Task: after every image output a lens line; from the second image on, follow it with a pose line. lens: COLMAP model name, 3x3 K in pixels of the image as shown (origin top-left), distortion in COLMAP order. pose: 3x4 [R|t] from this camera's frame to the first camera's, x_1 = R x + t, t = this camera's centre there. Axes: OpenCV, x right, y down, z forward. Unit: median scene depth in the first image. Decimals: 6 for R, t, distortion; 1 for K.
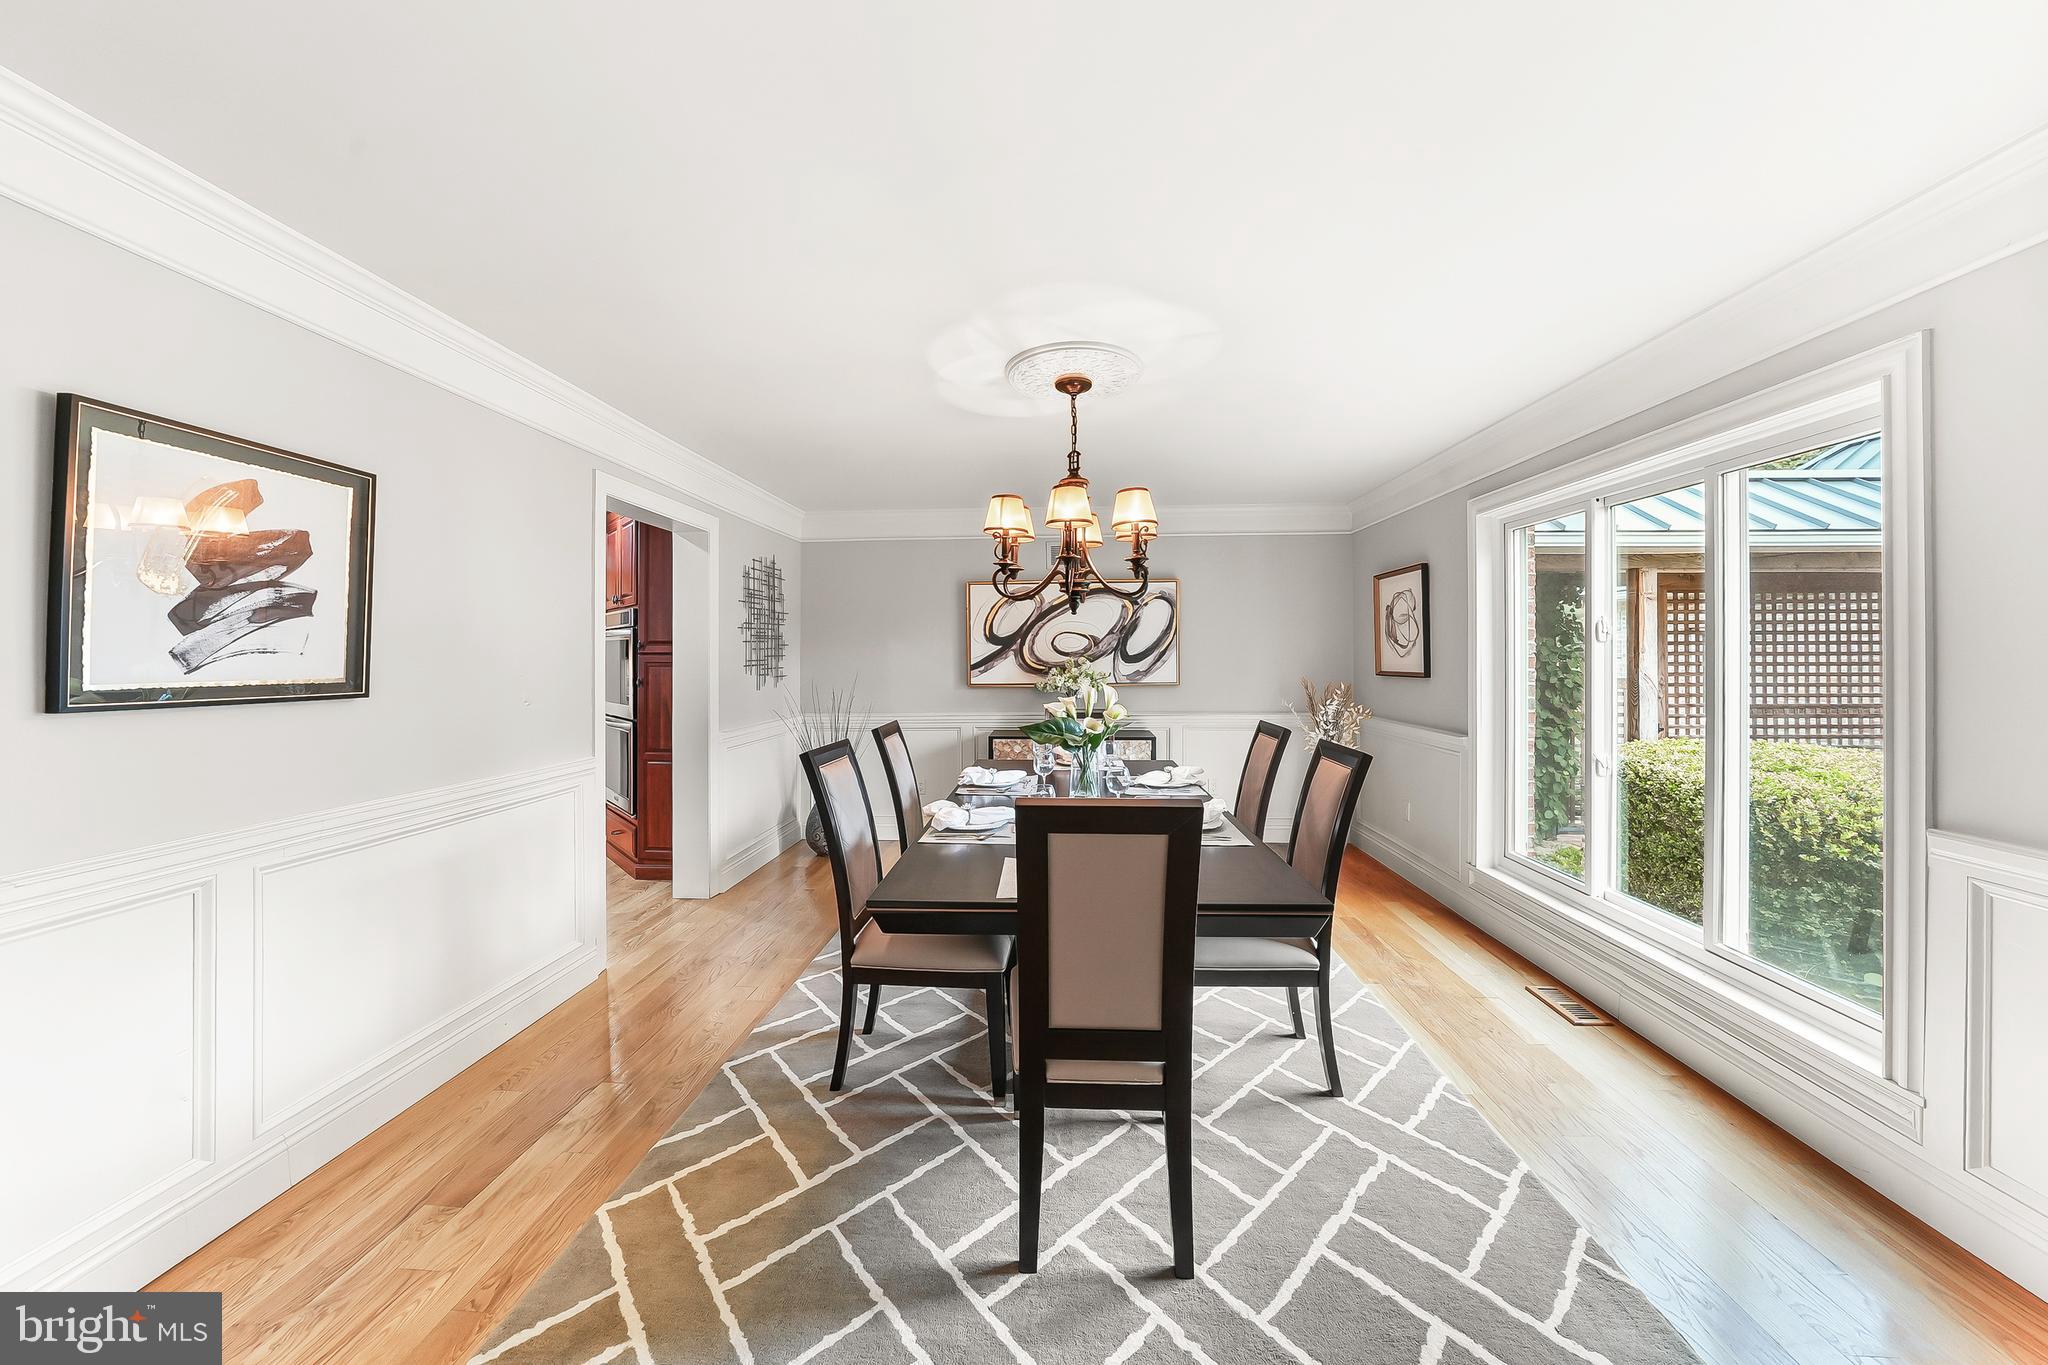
lens RADIAL K [[715.0, 0, 1032.2], [0, 715.0, 659.8], [0, 0, 1]] dist [-0.011192, 0.000103]
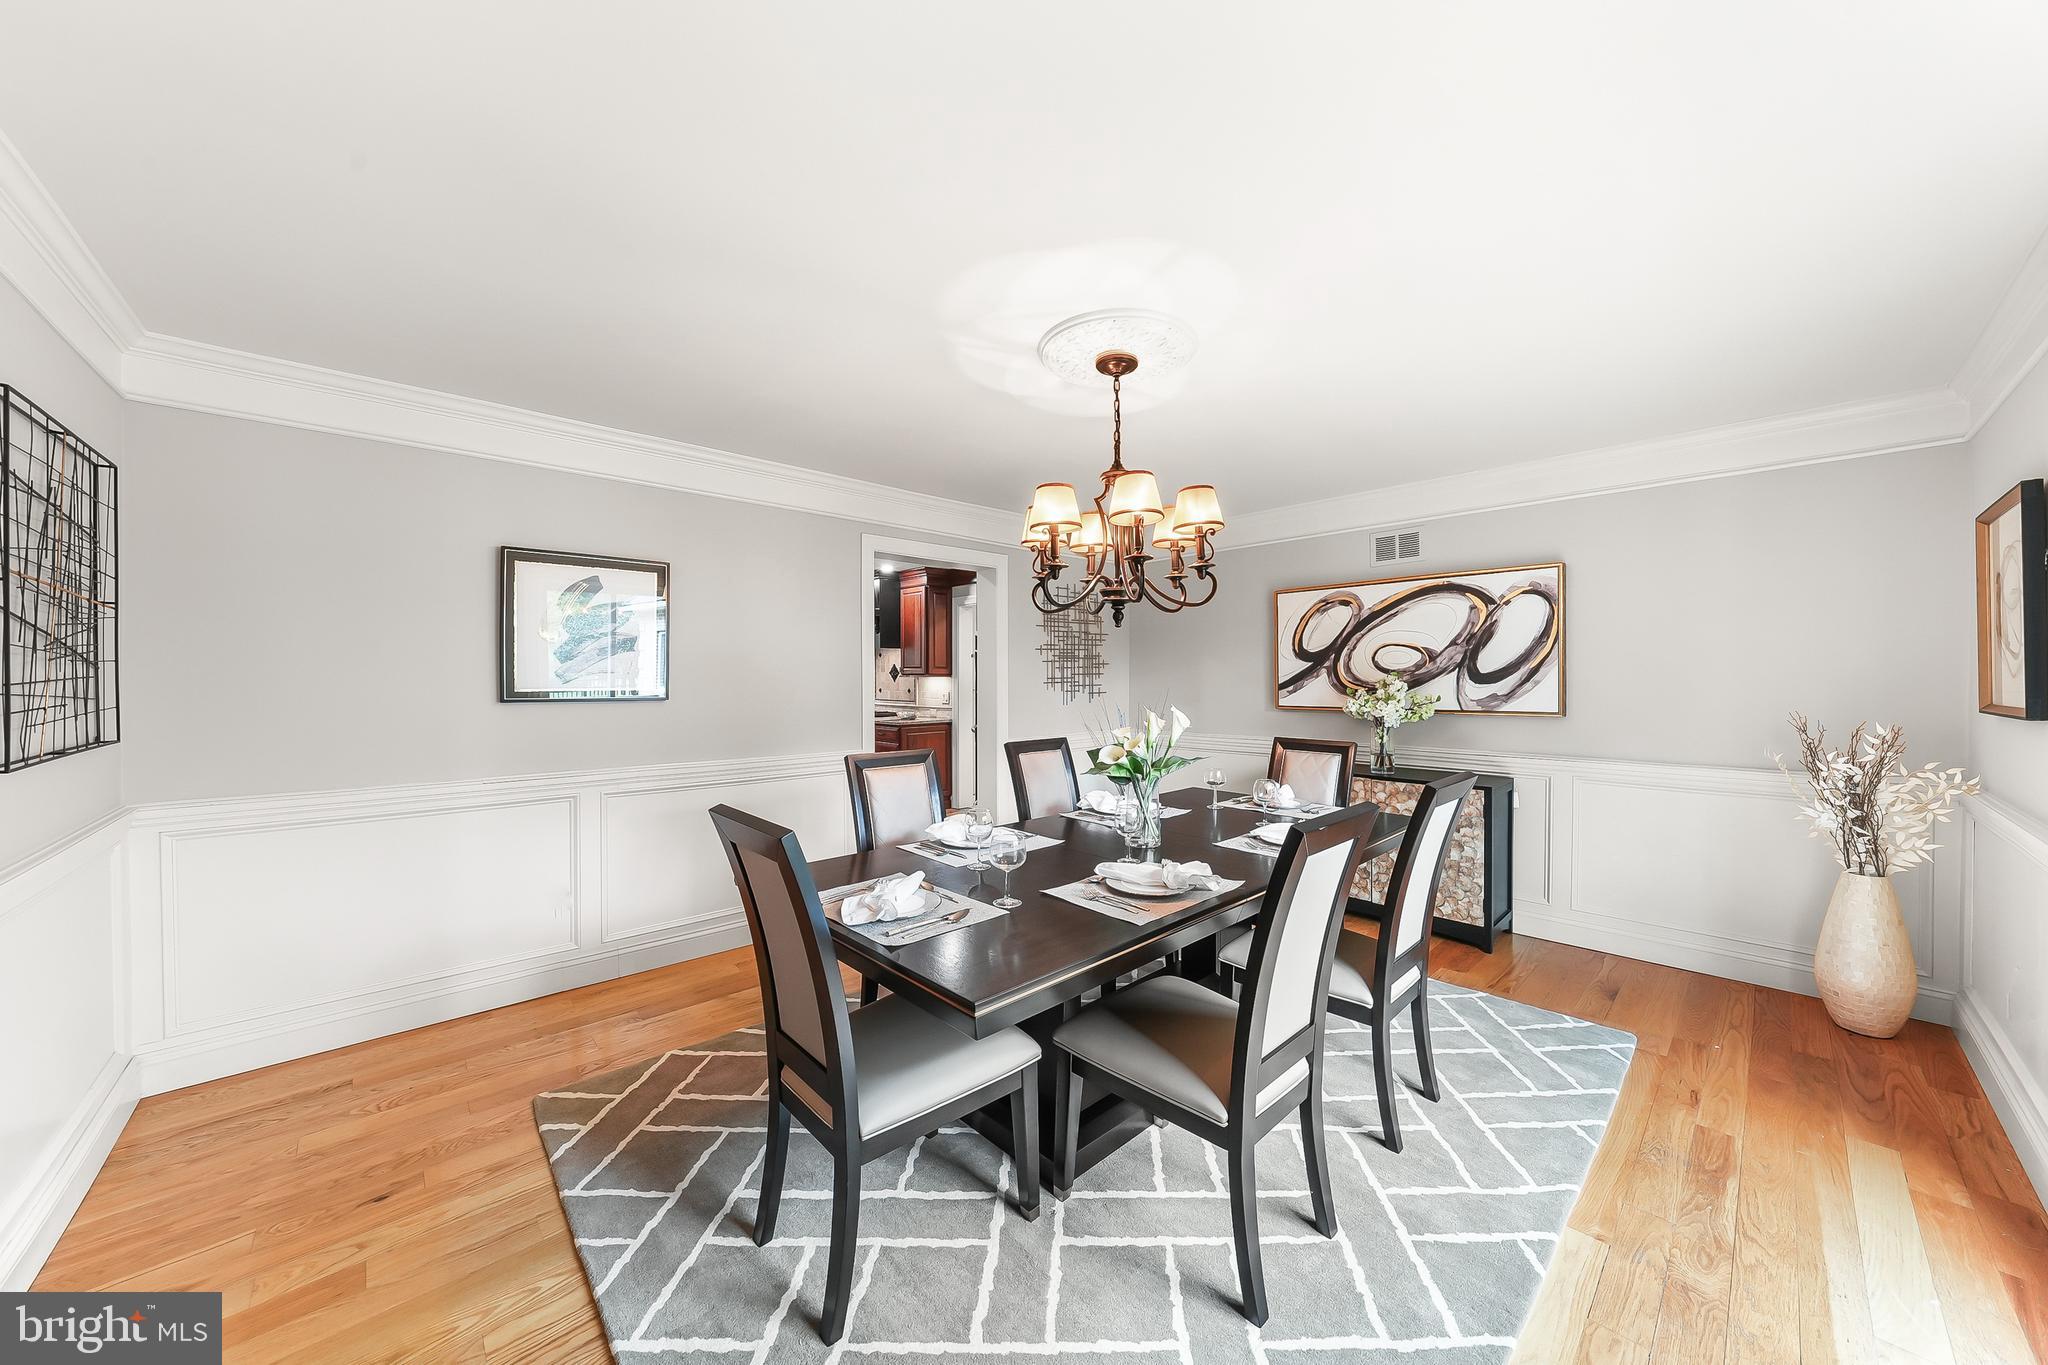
lens RADIAL K [[703.5, 0, 1026.4], [0, 703.5, 689.1], [0, 0, 1]] dist [-0.013160, 0.000075]
pose [[0.719882, 0.015101, -0.693932, 0.300803], [-0.003305, 0.999827, 0.018329, -0.001711], [0.694088, -0.010901, 0.719807, 0.155687]]
